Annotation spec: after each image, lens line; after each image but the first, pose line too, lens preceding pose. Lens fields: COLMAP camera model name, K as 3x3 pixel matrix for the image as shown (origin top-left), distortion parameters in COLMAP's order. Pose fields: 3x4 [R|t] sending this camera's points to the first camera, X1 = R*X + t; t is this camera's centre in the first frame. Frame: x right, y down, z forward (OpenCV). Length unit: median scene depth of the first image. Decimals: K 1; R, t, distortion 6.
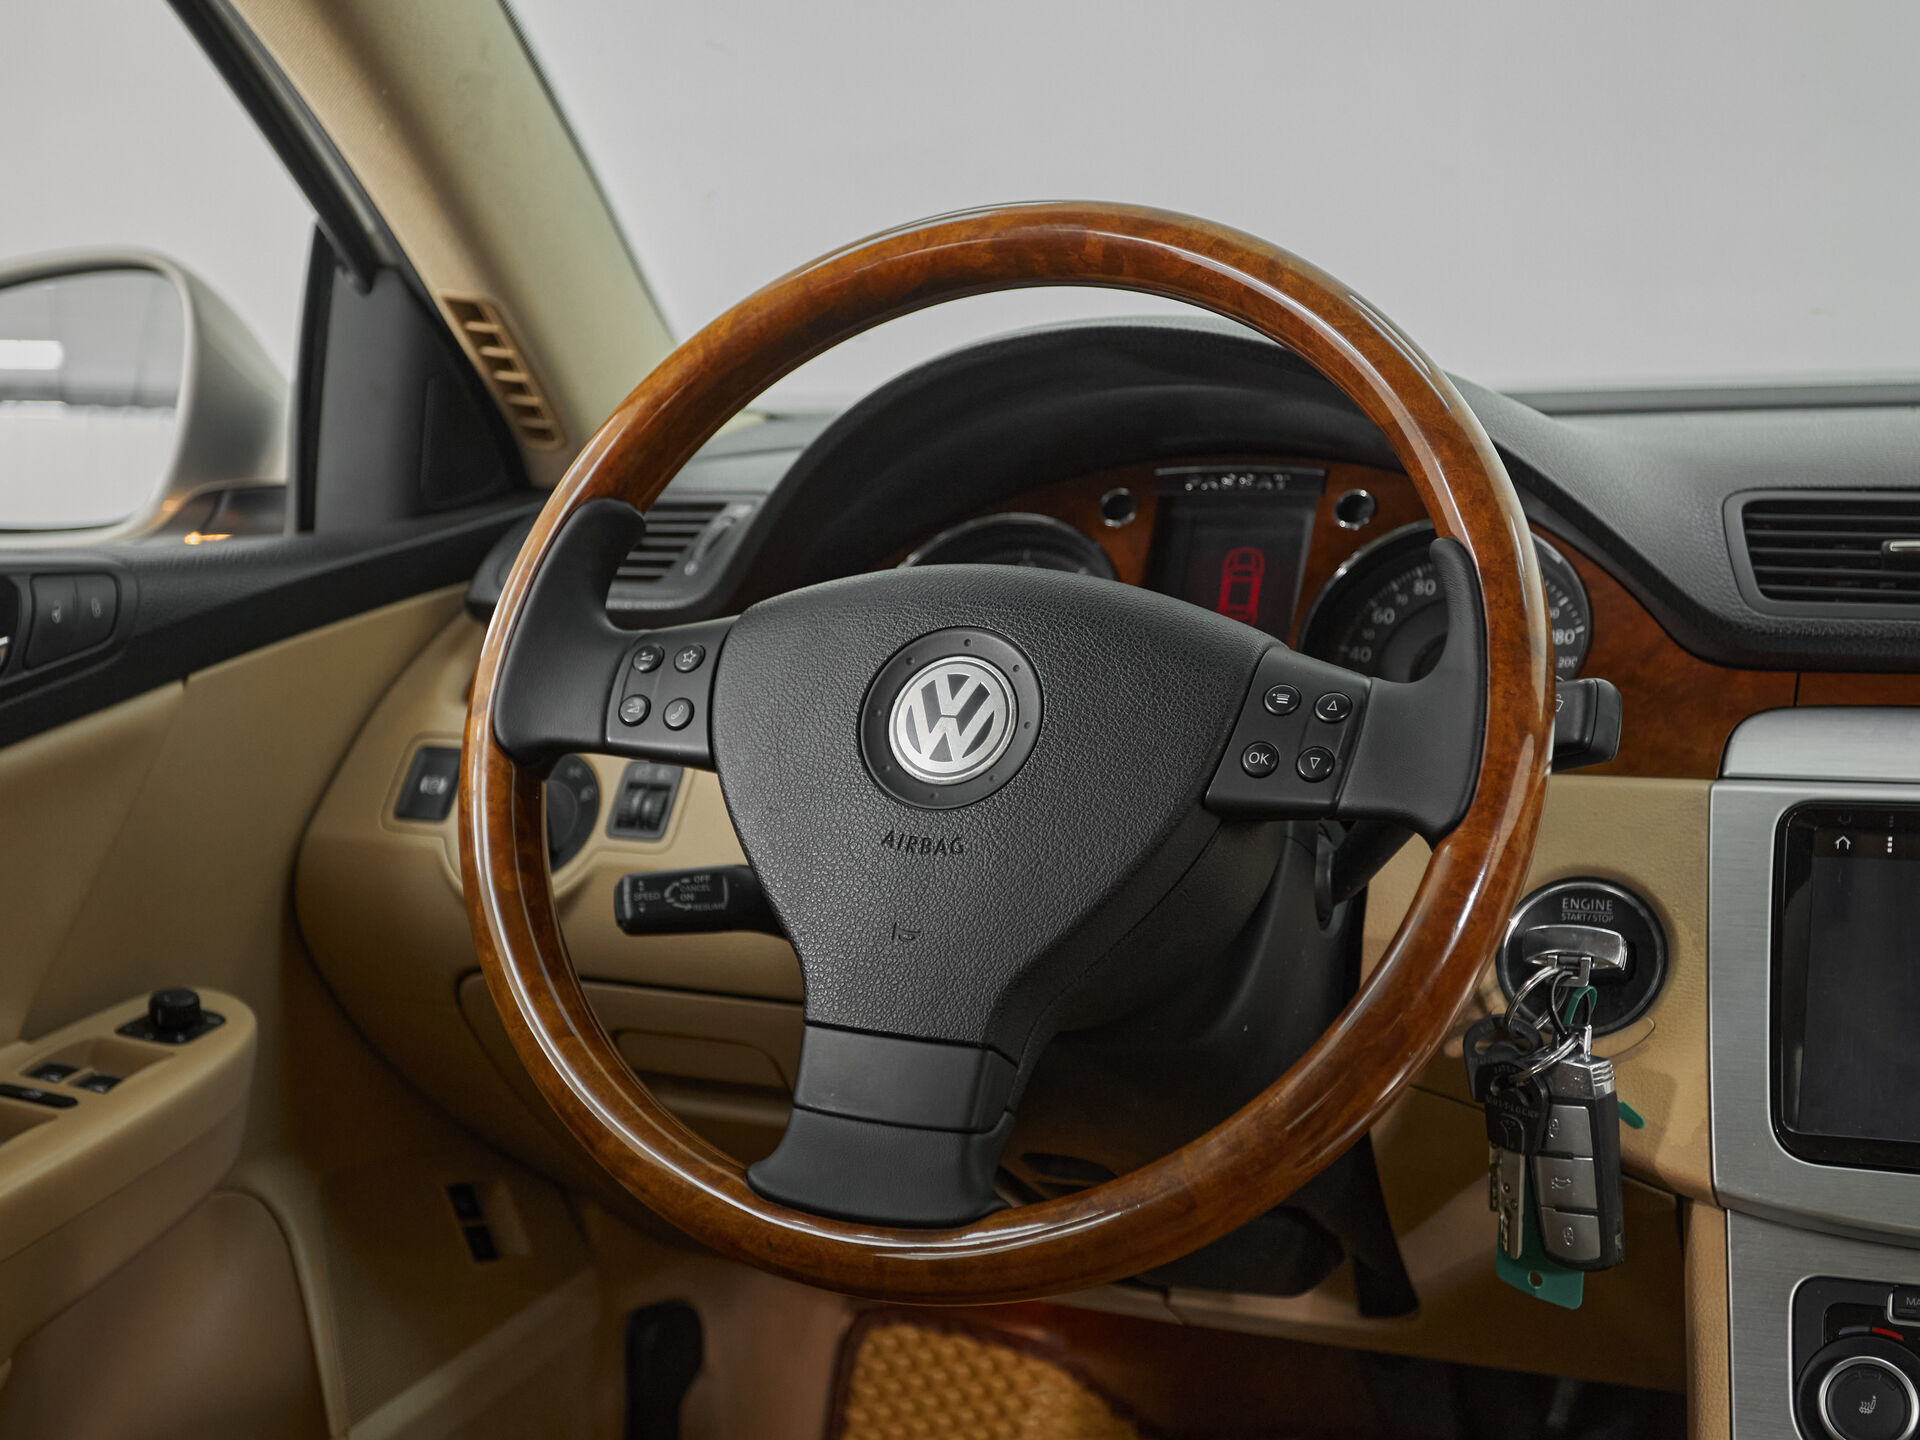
lens RADIAL K [[2834.5, 0, 936.9], [0, 2834.5, 680.4], [0, 0, 1]] dist [0.026806, 0.000000]
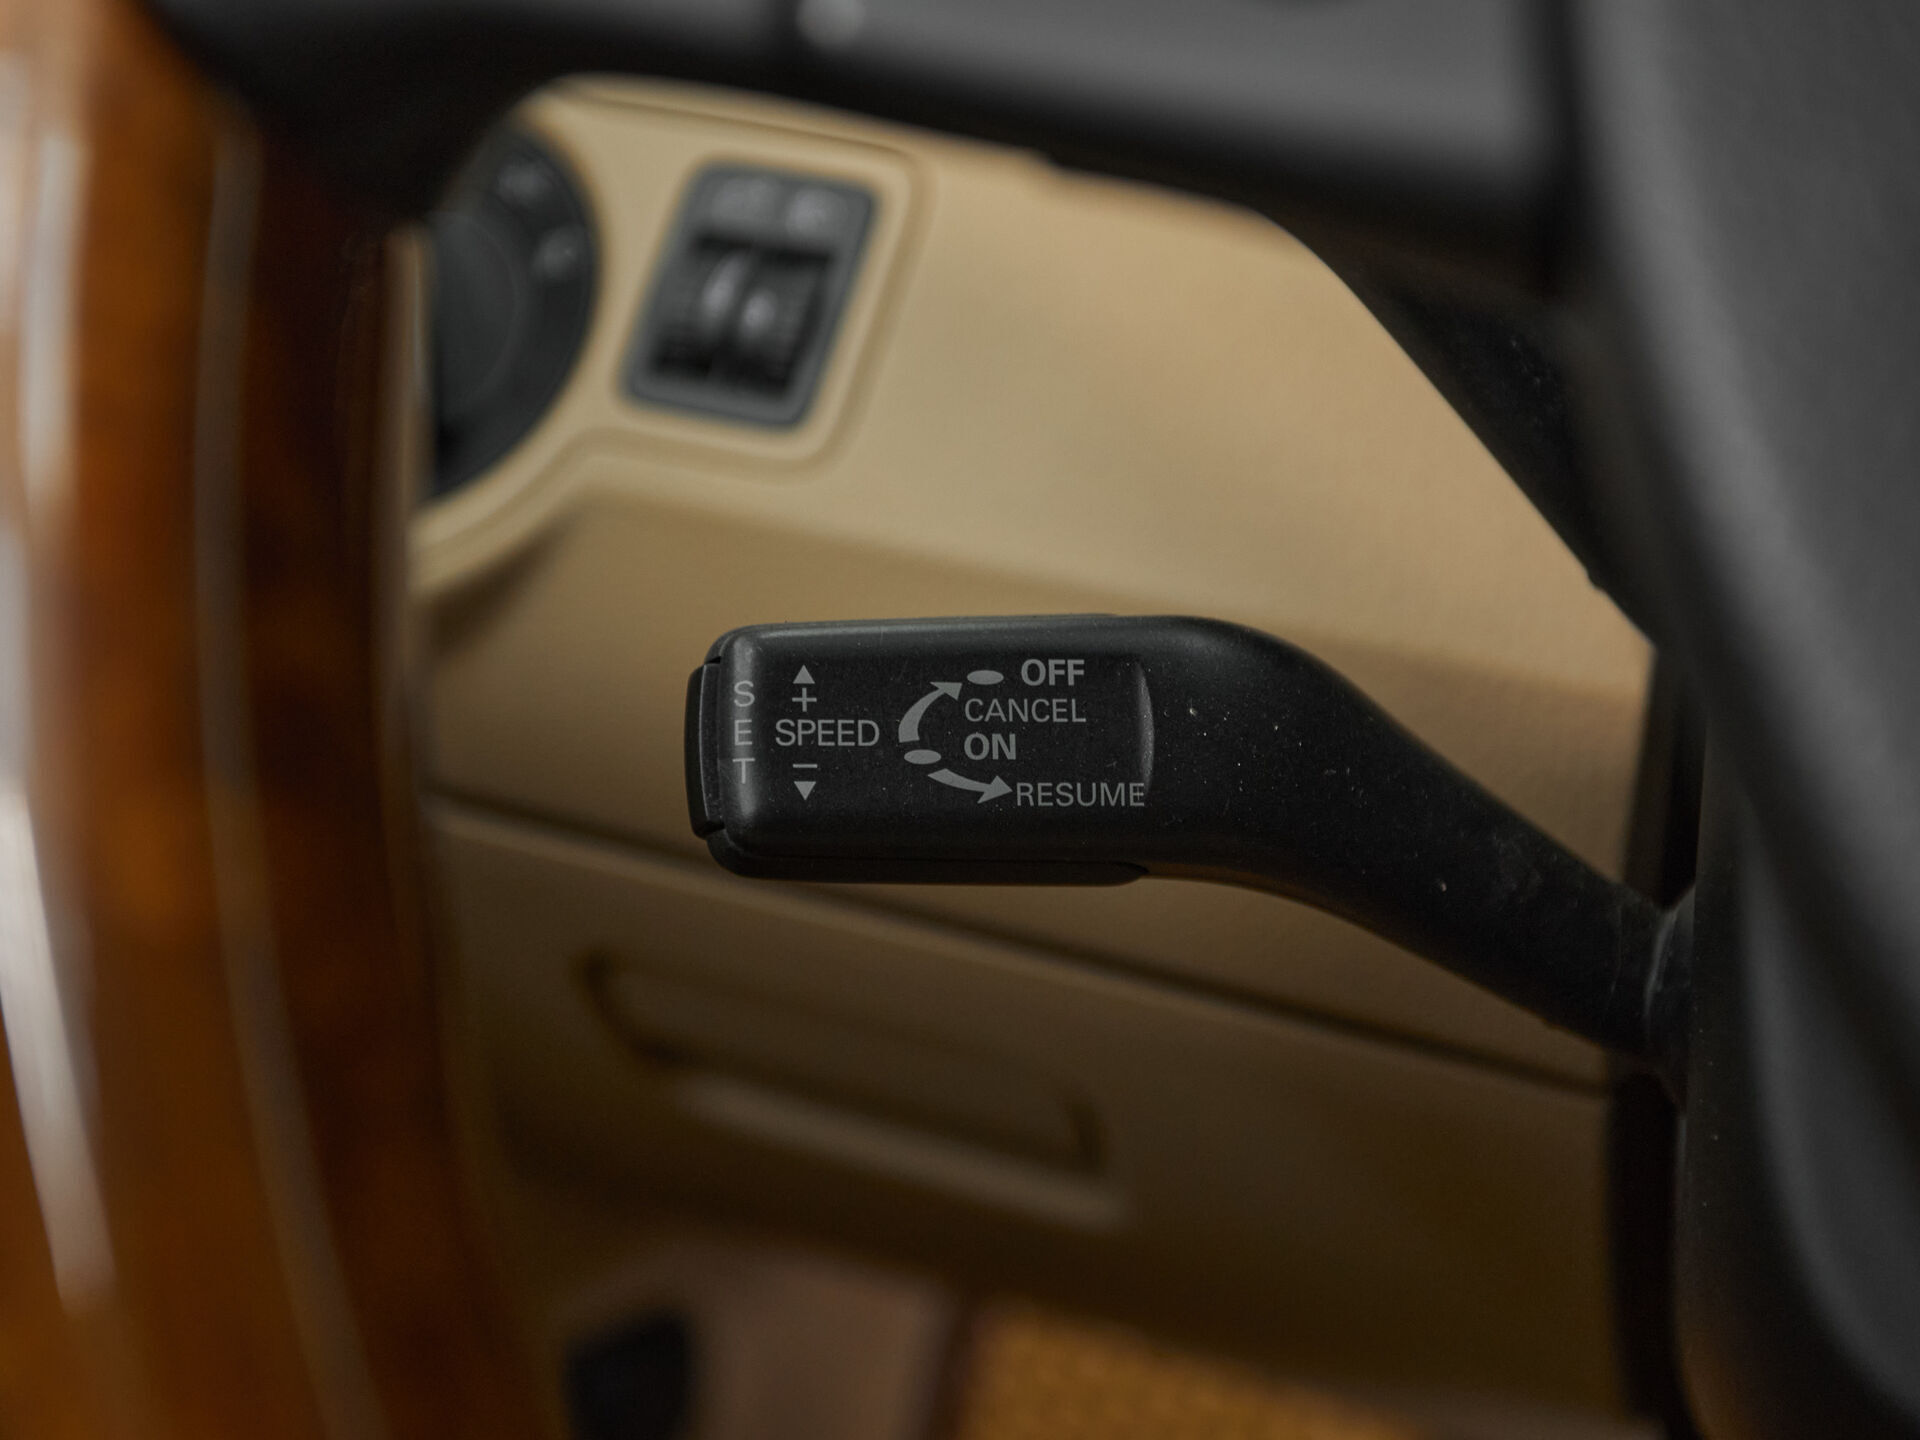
lens RADIAL K [[2834.5, 0, 960.6], [0, 2834.5, 710.8], [0, 0, 1]] dist [0.026806, 0.000000]
pose [[0.995991, 0.070264, 0.055359, -0.104443], [-0.080220, 0.975415, 0.205255, 0.023580], [-0.039576, -0.208873, 0.977142, 0.763582]]
